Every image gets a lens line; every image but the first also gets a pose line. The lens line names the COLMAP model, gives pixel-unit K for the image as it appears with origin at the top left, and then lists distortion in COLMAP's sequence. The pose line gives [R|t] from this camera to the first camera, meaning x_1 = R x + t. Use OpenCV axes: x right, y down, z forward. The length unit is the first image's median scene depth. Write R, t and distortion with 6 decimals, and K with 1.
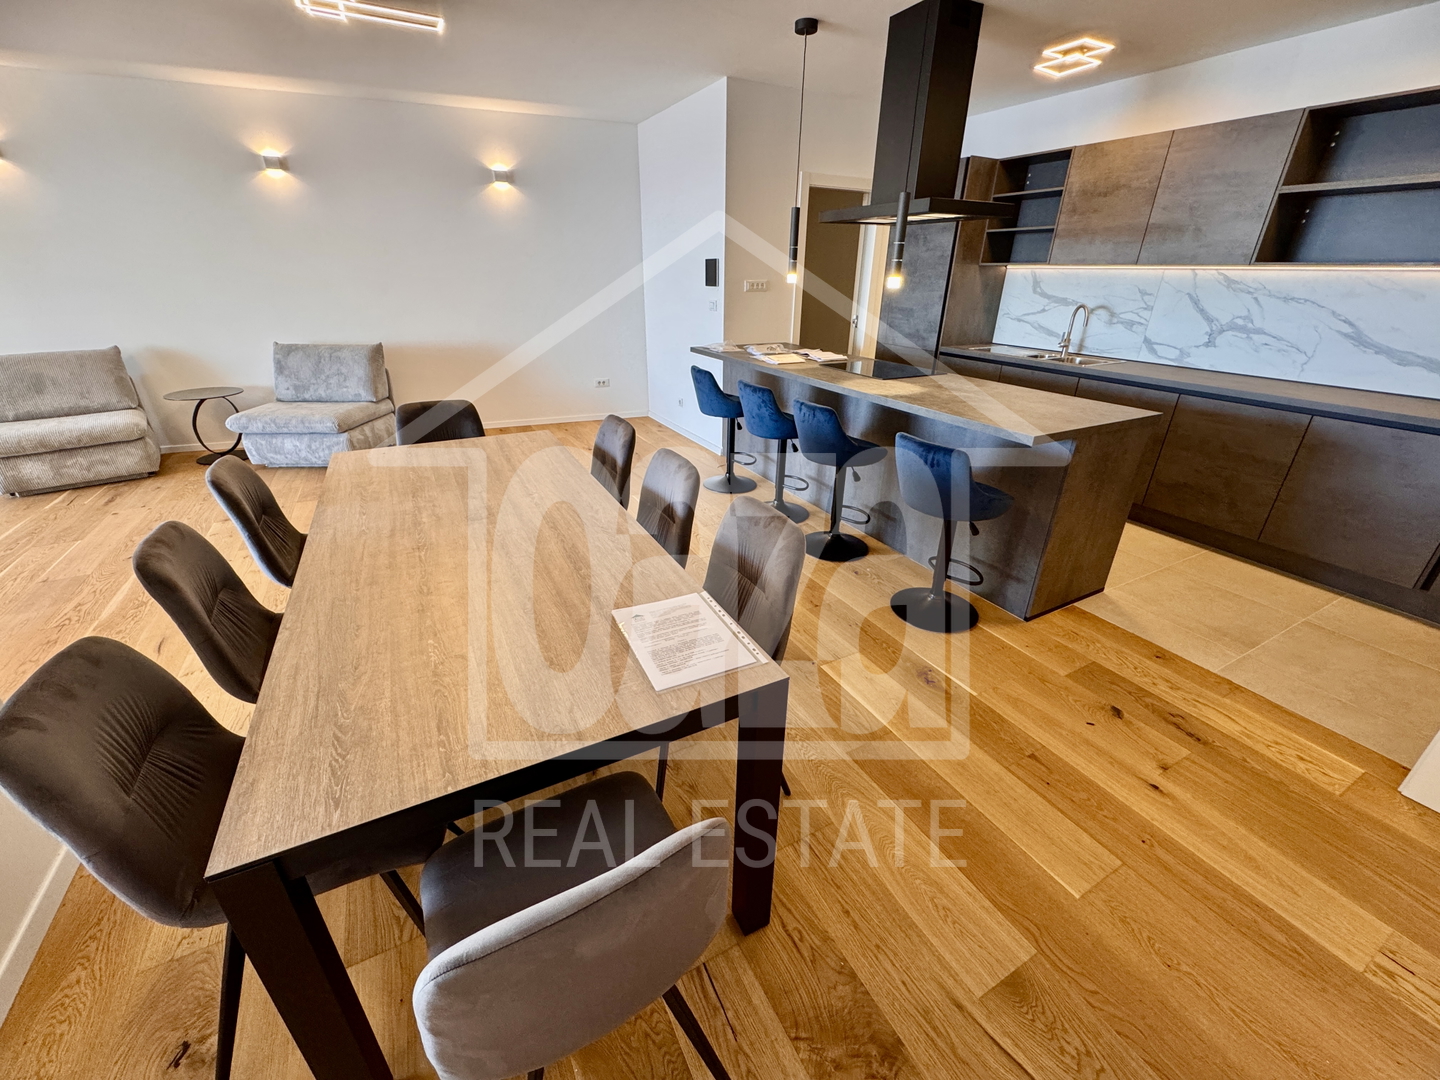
lens RADIAL K [[576.9, 0, 720.8], [0, 576.9, 538.2], [0, 0, 1]] dist [-0.003720, 0.000300]
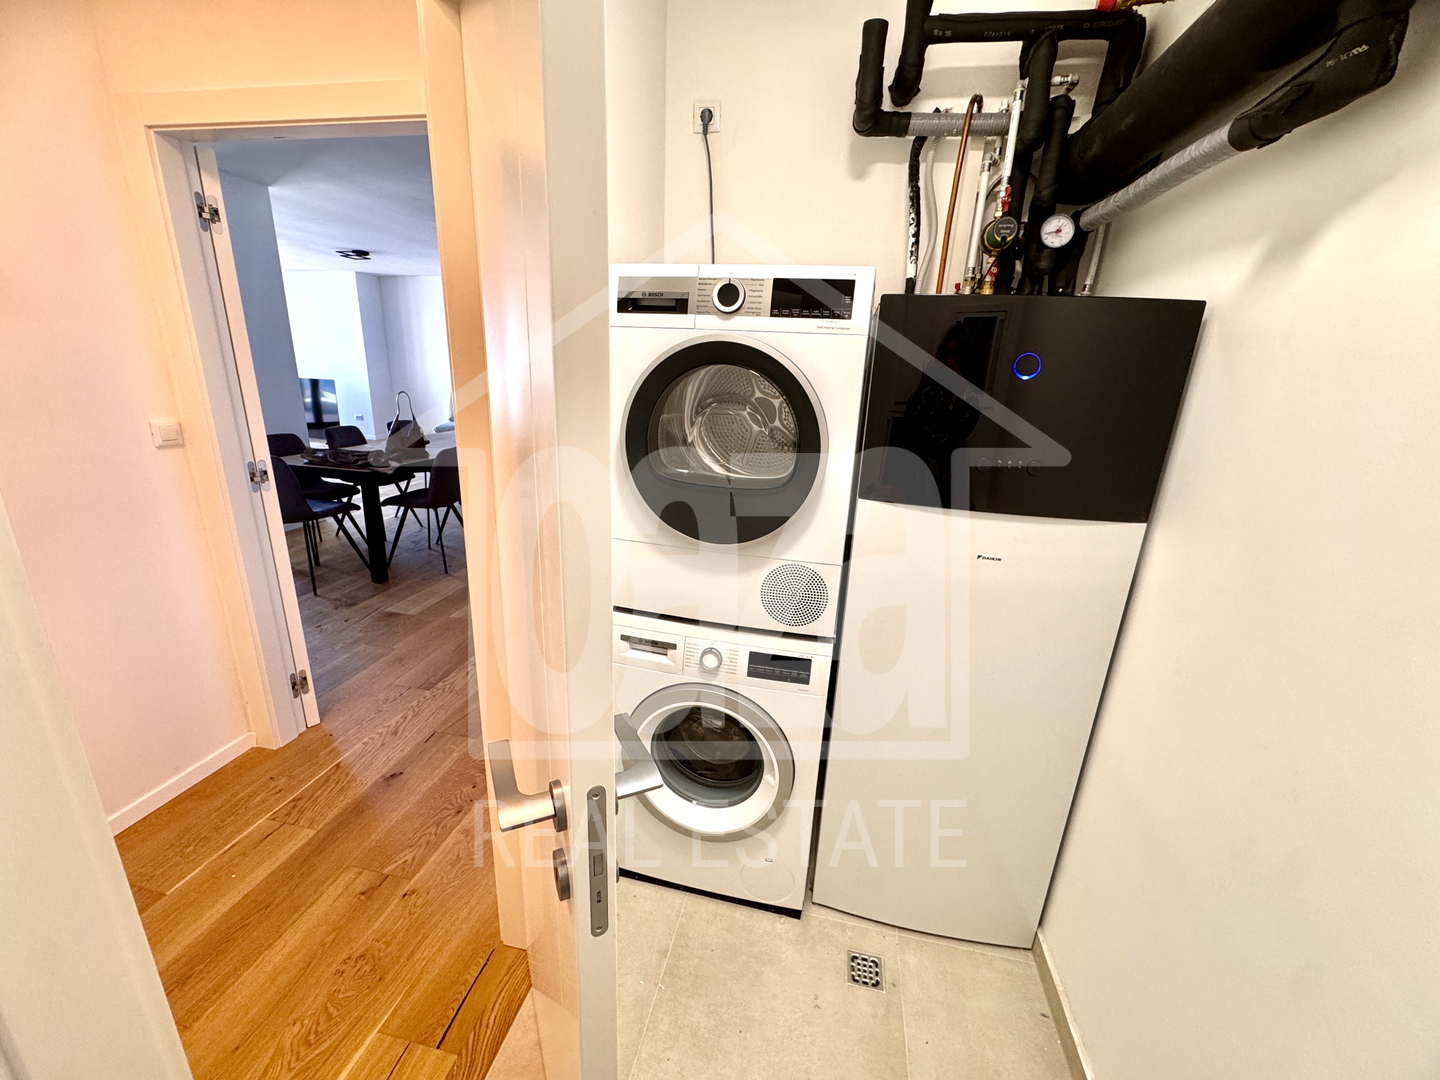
lens RADIAL K [[576.9, 0, 720.8], [0, 576.9, 538.2], [0, 0, 1]] dist [-0.003720, 0.000300]
pose [[0.764076, 0.210071, -0.609965, 1.149746], [-0.304004, 0.951183, -0.053226, 0.052780], [0.569007, 0.226101, 0.790638, -0.106886]]
